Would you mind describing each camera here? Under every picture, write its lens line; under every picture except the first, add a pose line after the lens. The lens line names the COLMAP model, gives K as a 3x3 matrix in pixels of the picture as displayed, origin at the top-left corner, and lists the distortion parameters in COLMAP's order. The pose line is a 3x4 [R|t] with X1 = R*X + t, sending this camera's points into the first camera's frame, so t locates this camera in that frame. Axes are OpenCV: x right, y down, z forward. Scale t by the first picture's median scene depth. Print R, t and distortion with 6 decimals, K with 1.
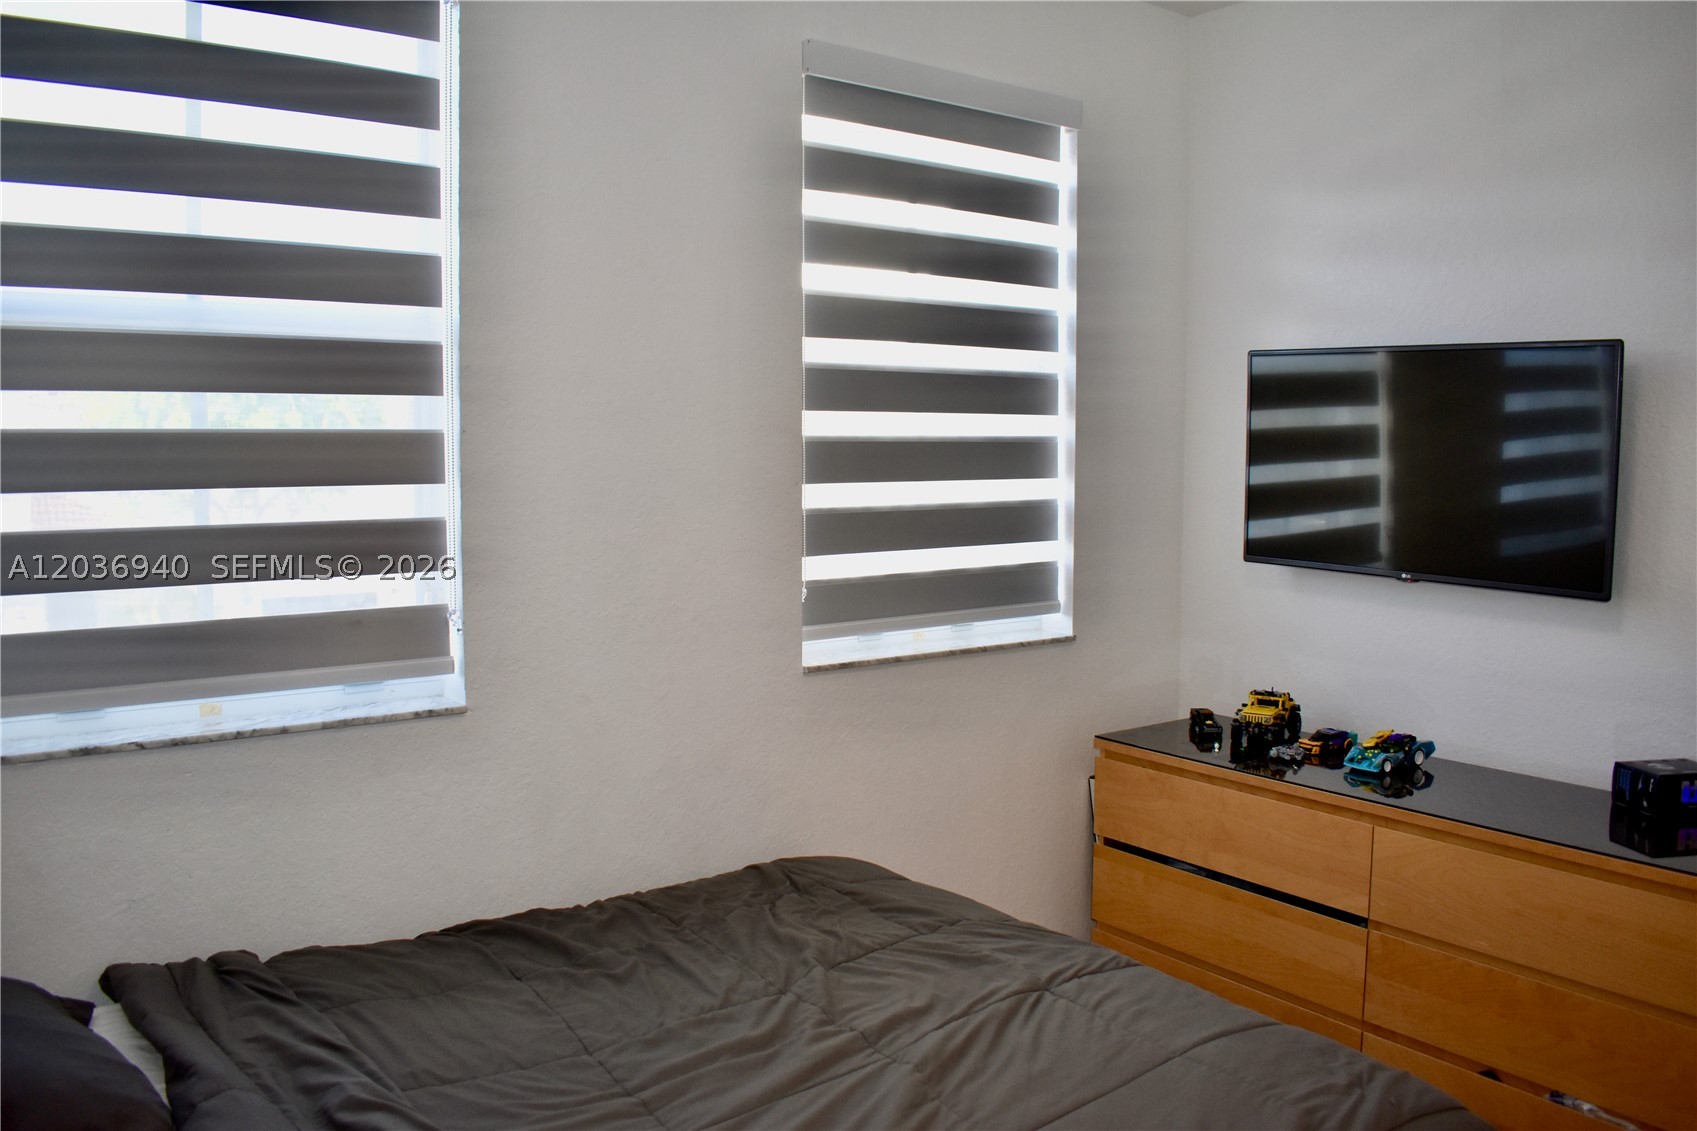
lens RADIAL K [[1368.7, 0, 849.9], [0, 1368.7, 574.3], [0, 0, 1]] dist [-0.160235, 0.003796]
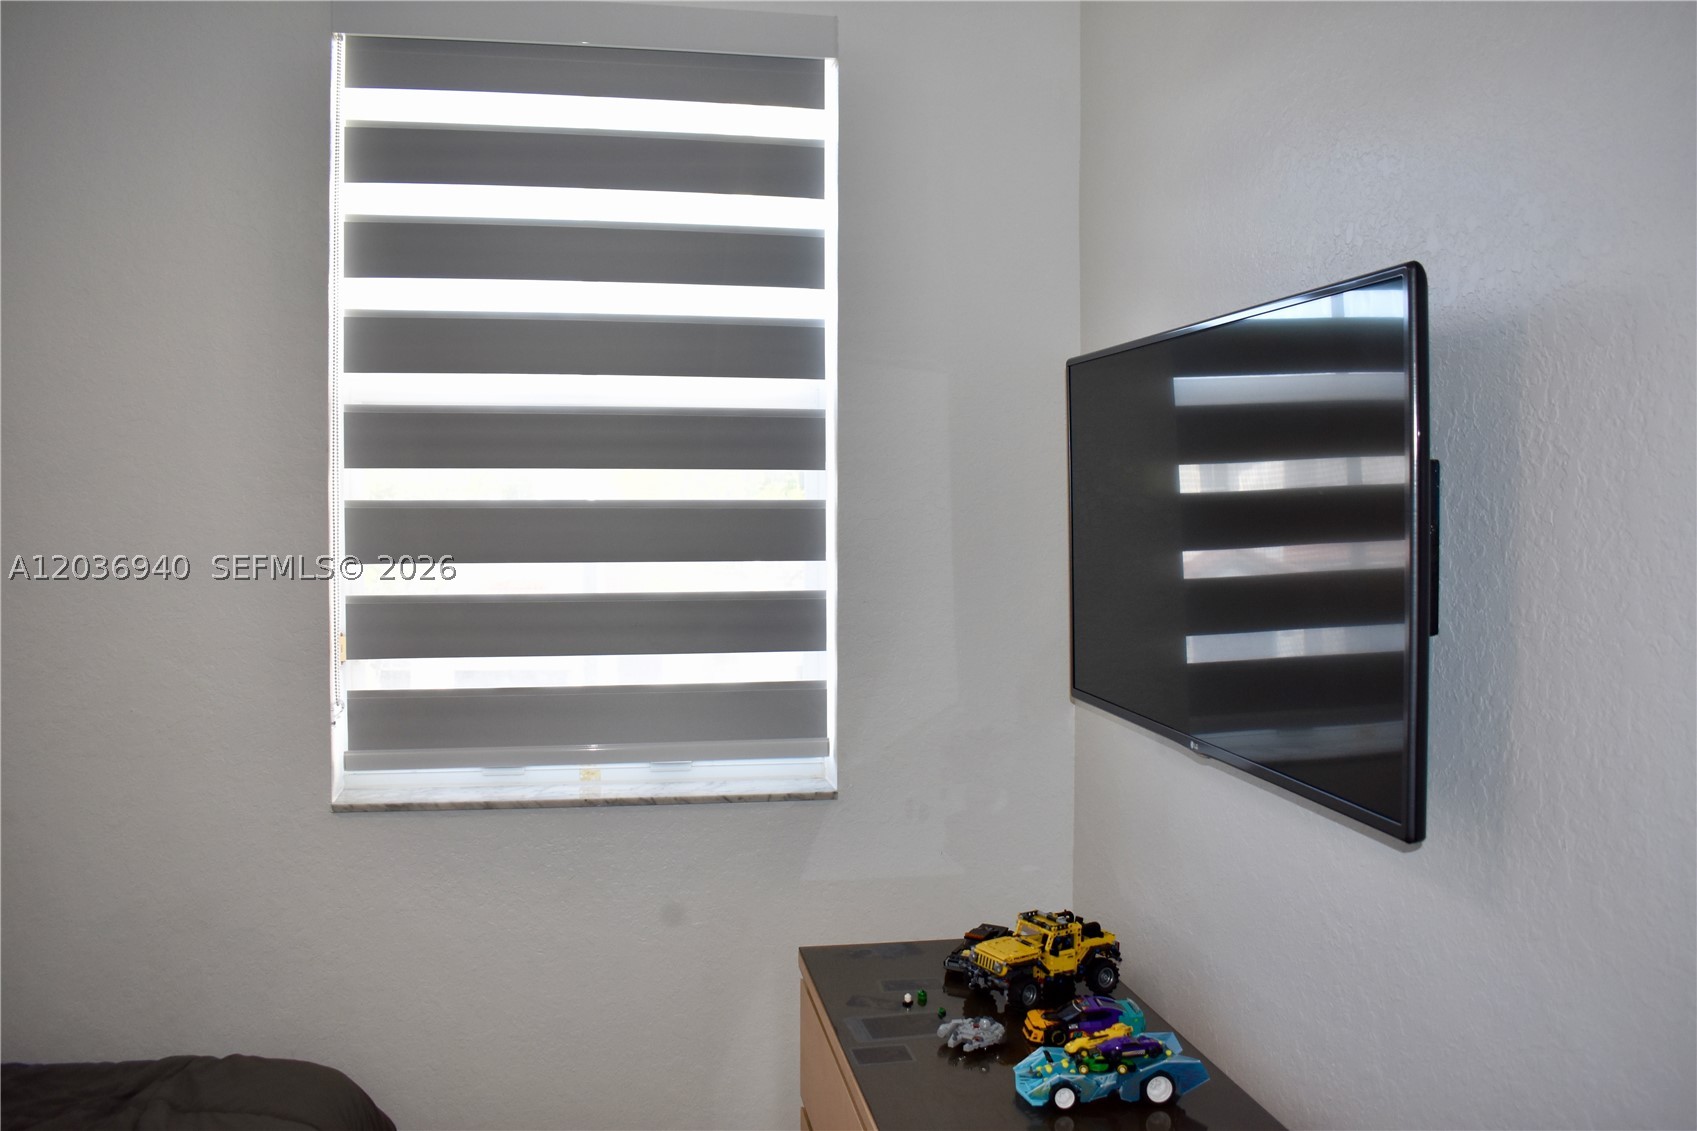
lens RADIAL K [[1368.7, 0, 852.7], [0, 1368.7, 553.0], [0, 0, 1]] dist [-0.091387, 0.013161]
pose [[0.891573, 0.010535, -0.452754, 0.471551], [-0.043413, 0.997114, -0.062289, -0.031246], [0.450791, 0.075191, 0.889457, 0.378490]]
